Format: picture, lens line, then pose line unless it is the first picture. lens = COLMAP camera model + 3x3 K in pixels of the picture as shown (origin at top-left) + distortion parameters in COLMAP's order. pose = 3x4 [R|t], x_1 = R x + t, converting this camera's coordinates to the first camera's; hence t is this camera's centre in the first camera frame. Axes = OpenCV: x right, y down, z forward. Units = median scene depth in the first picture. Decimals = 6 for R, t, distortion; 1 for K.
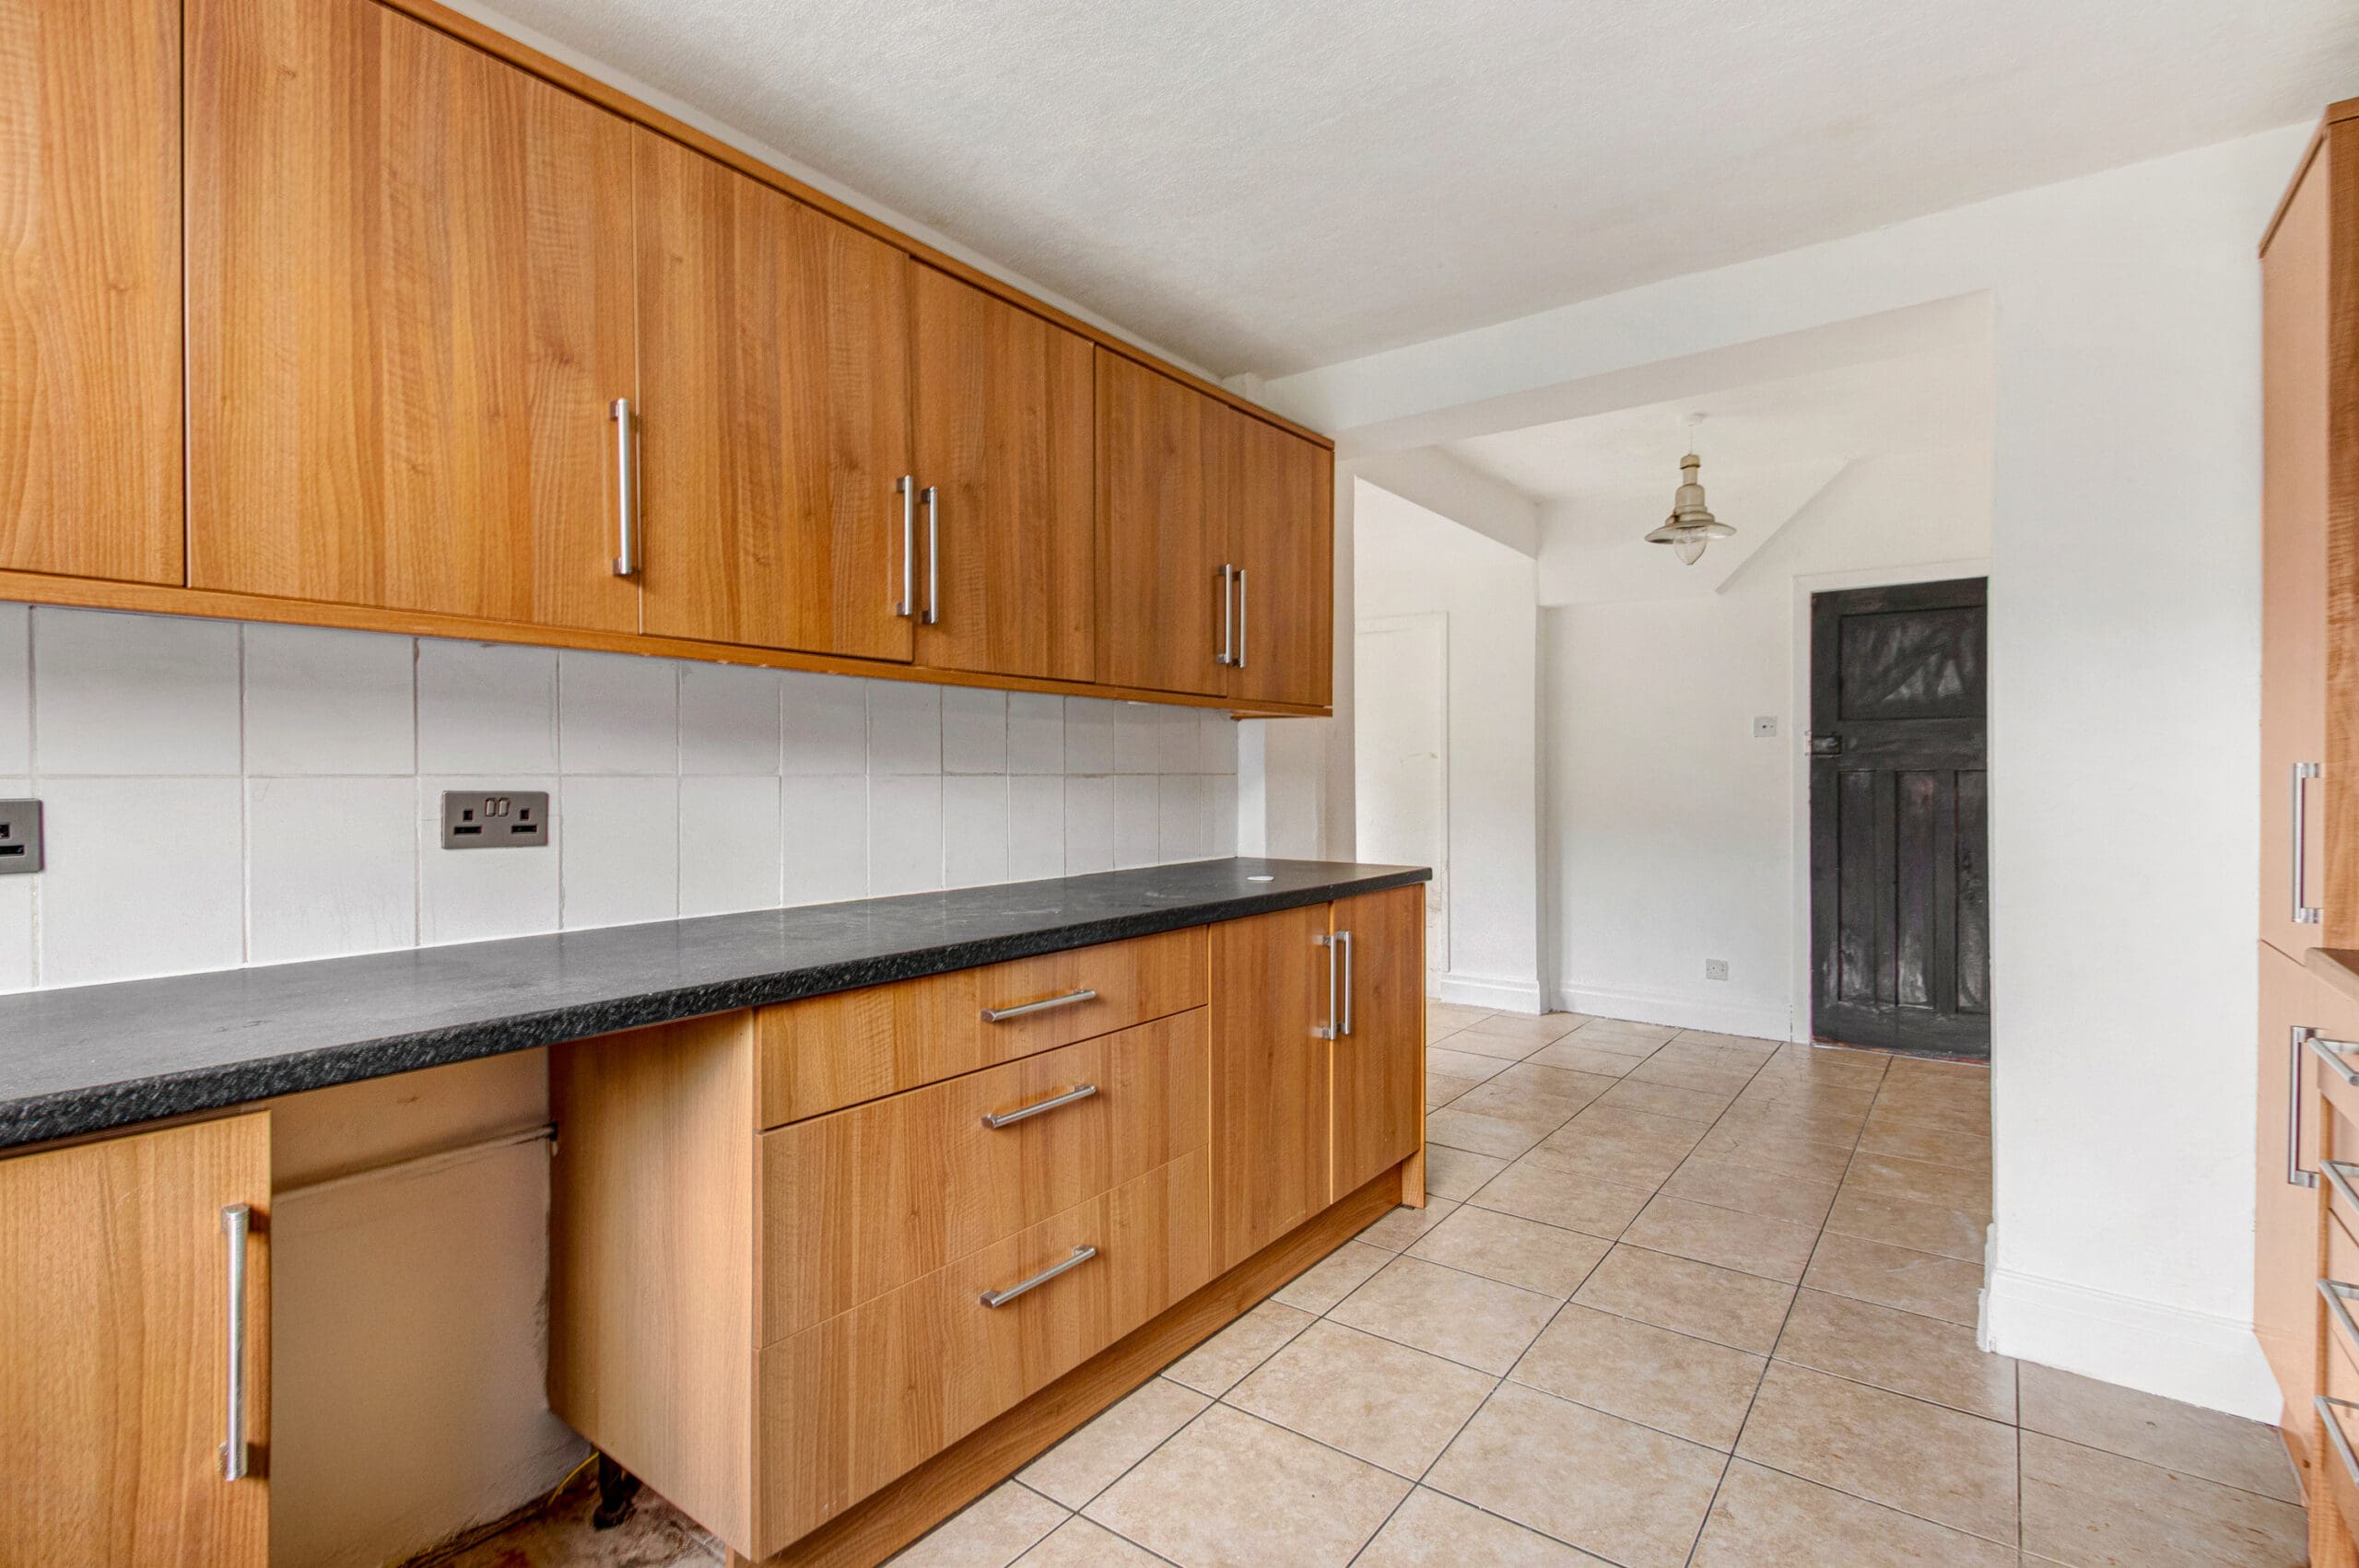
lens RADIAL K [[1109.1, 0, 1140.6], [0, 1109.1, 745.0], [0, 0, 1]] dist [0.040899, -0.029065]
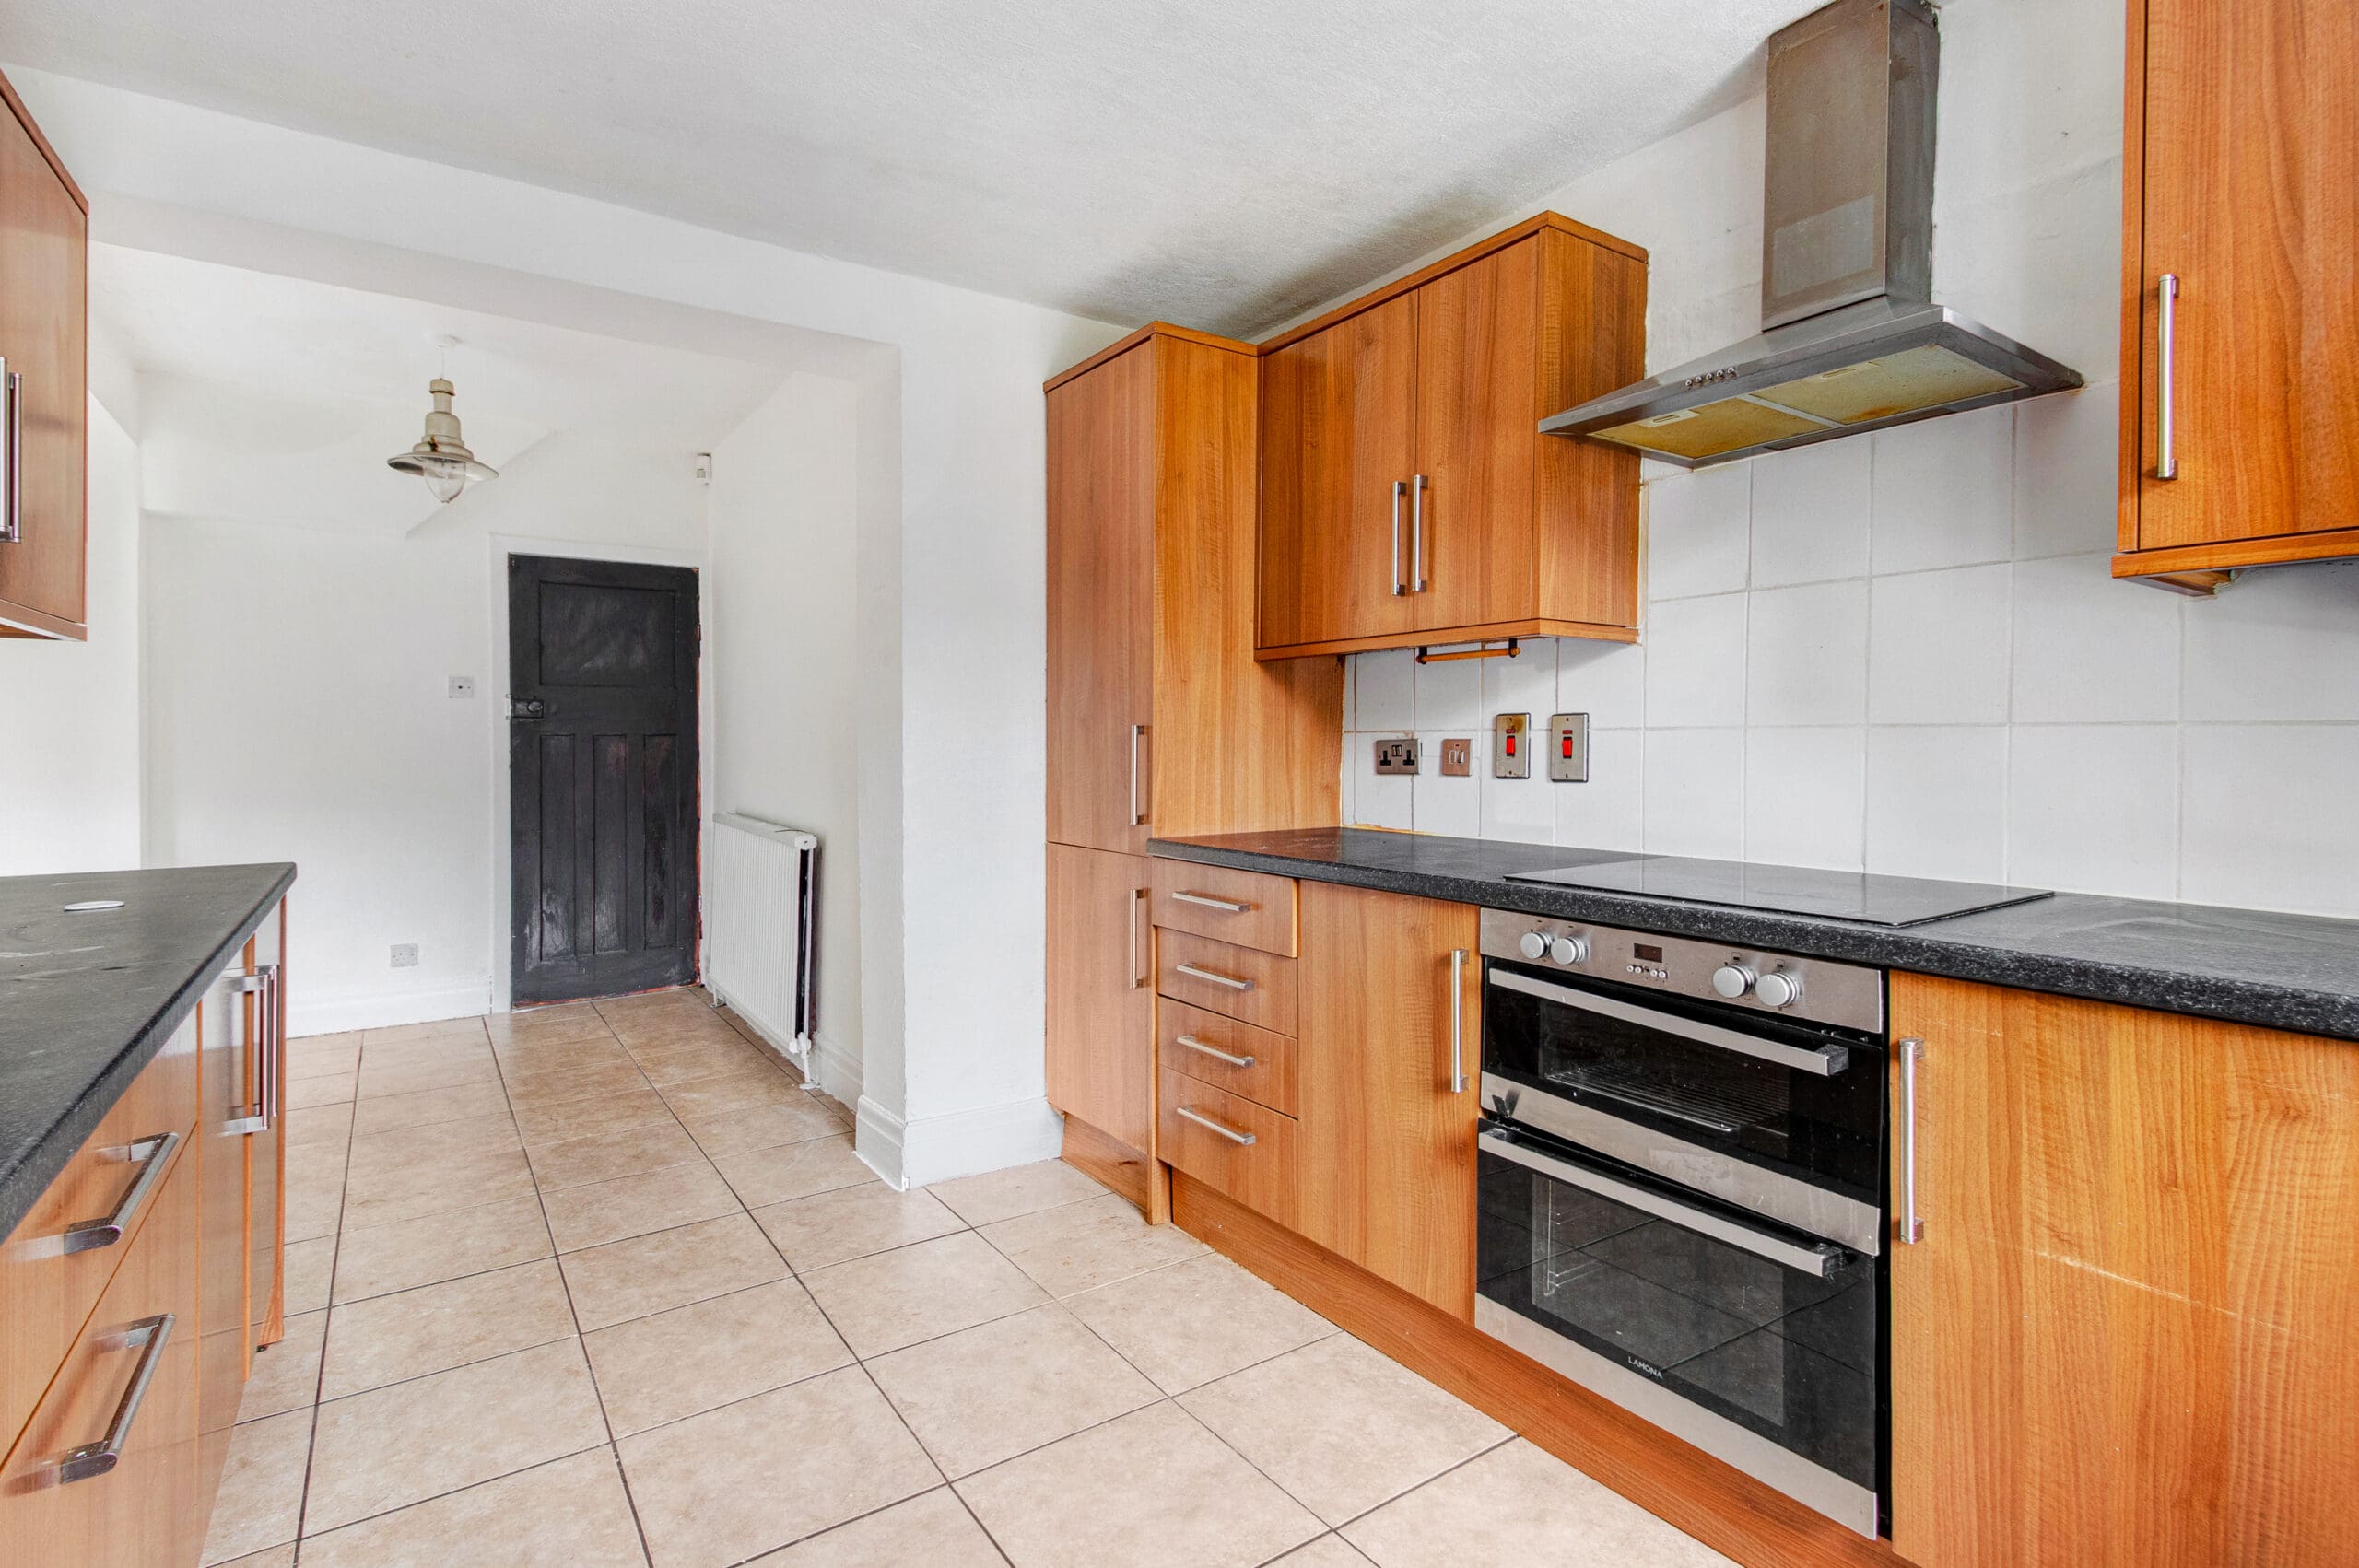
lens RADIAL K [[1109.1, 0, 1140.6], [0, 1109.1, 745.0], [0, 0, 1]] dist [0.040899, -0.029065]
pose [[0.315011, -0.002418, 0.949085, -0.182251], [-0.024622, 0.999639, 0.010719, 0.008793], [-0.948769, -0.026745, 0.314837, 0.185705]]
